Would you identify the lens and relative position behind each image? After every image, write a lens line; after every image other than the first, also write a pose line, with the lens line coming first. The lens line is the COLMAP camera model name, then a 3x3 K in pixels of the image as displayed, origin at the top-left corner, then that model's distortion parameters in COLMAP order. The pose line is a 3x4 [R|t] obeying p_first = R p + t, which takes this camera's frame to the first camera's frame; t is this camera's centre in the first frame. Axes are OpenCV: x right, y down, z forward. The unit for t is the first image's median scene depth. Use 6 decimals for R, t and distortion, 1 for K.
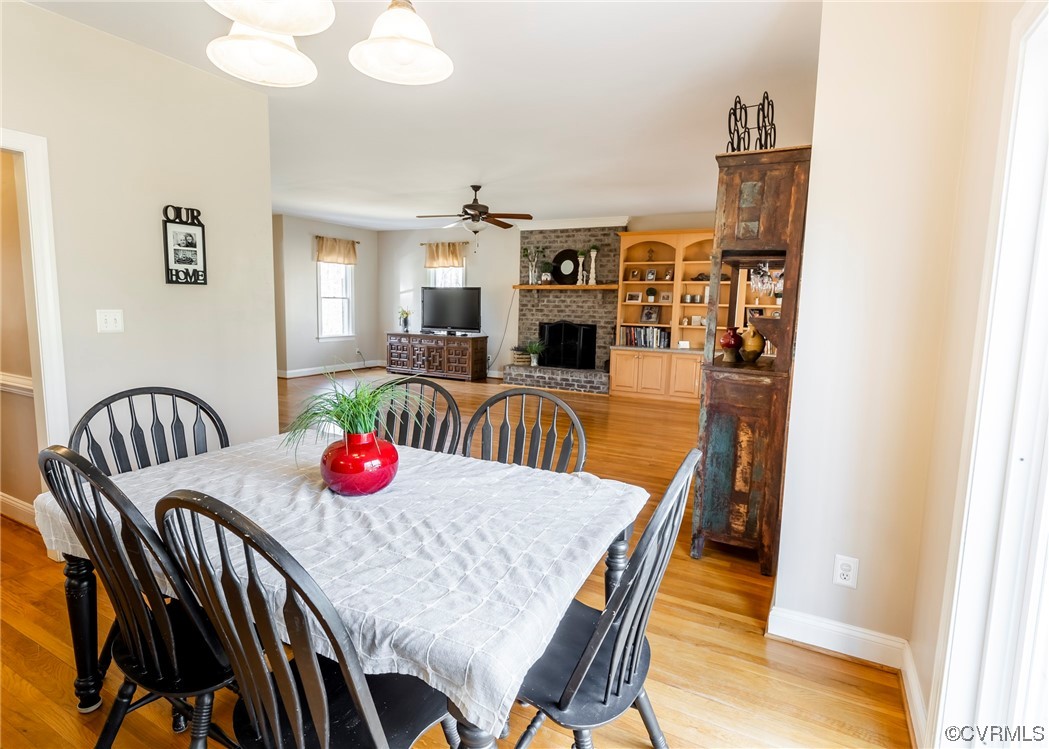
lens RADIAL K [[545.2, 0, 517.4], [0, 545.2, 368.7], [0, 0, 1]] dist [0.001657, 0.000068]
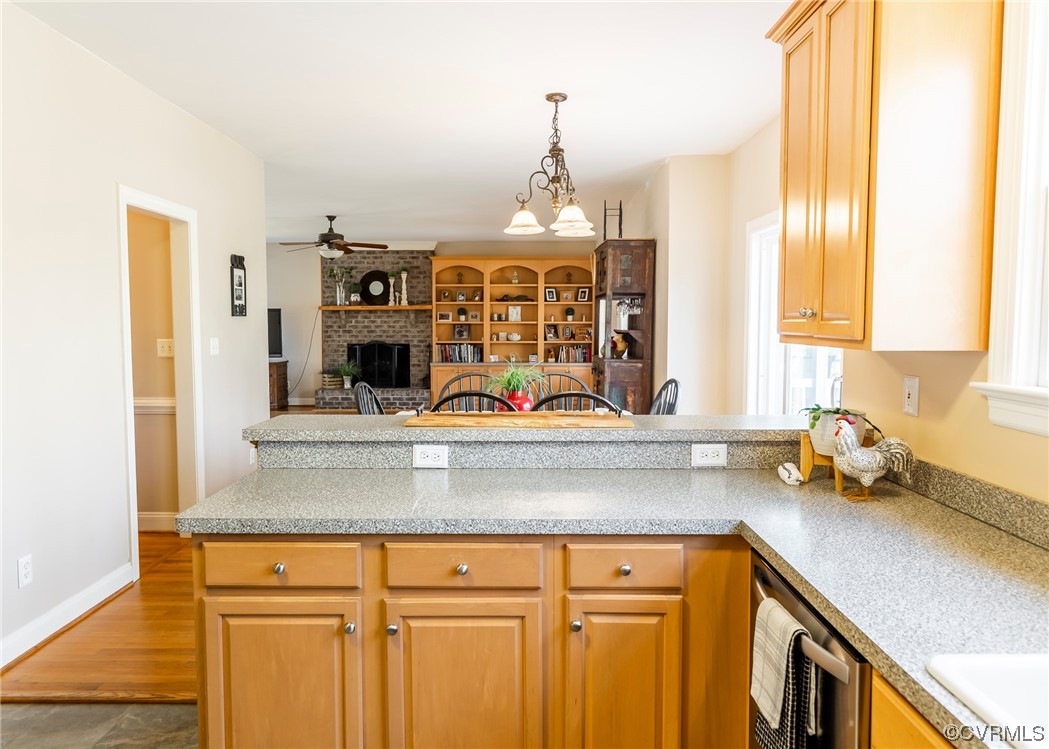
lens RADIAL K [[699.7, 0, 515.5], [0, 699.7, 367.9], [0, 0, 1]] dist [0.000394, -0.000099]
pose [[0.882193, -0.051839, 0.468025, -0.301682], [0.075785, 0.996596, -0.032464, 0.022948], [-0.464749, 0.064109, 0.883119, -0.257429]]
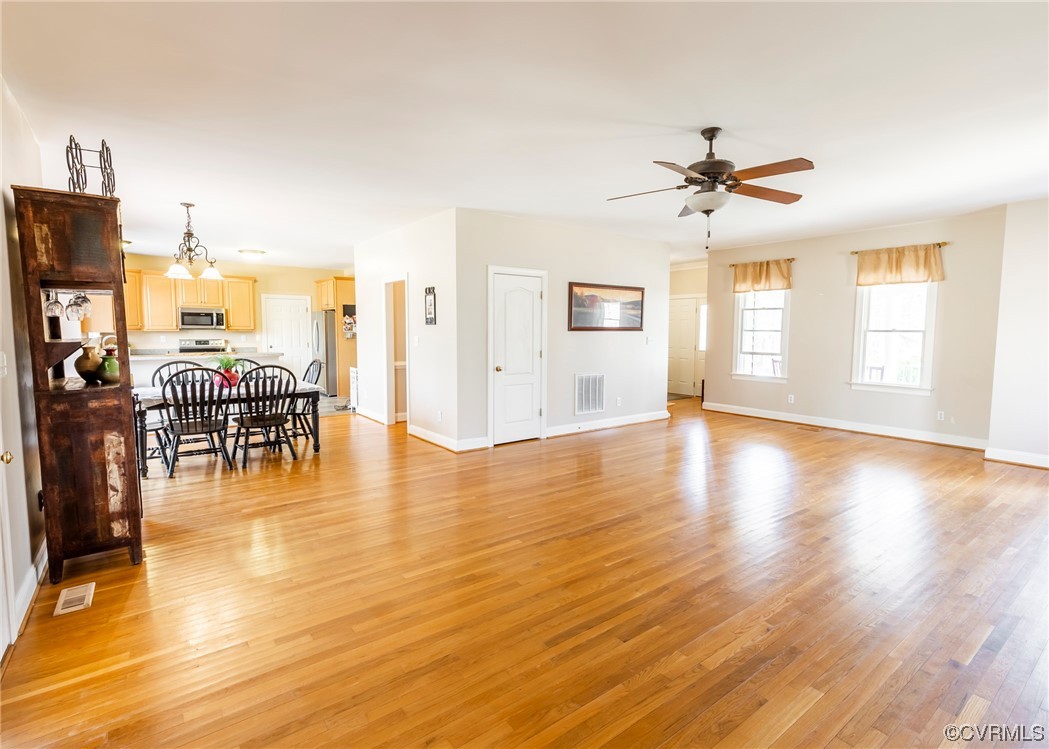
lens RADIAL K [[509.2, 0, 534.1], [0, 509.2, 369.4], [0, 0, 1]] dist [0.004430, -0.000262]
pose [[-0.403780, 0.051672, -0.913396, 0.359450], [-0.122846, 0.986299, 0.110102, -0.092763], [0.906571, 0.156664, -0.391901, 0.789705]]
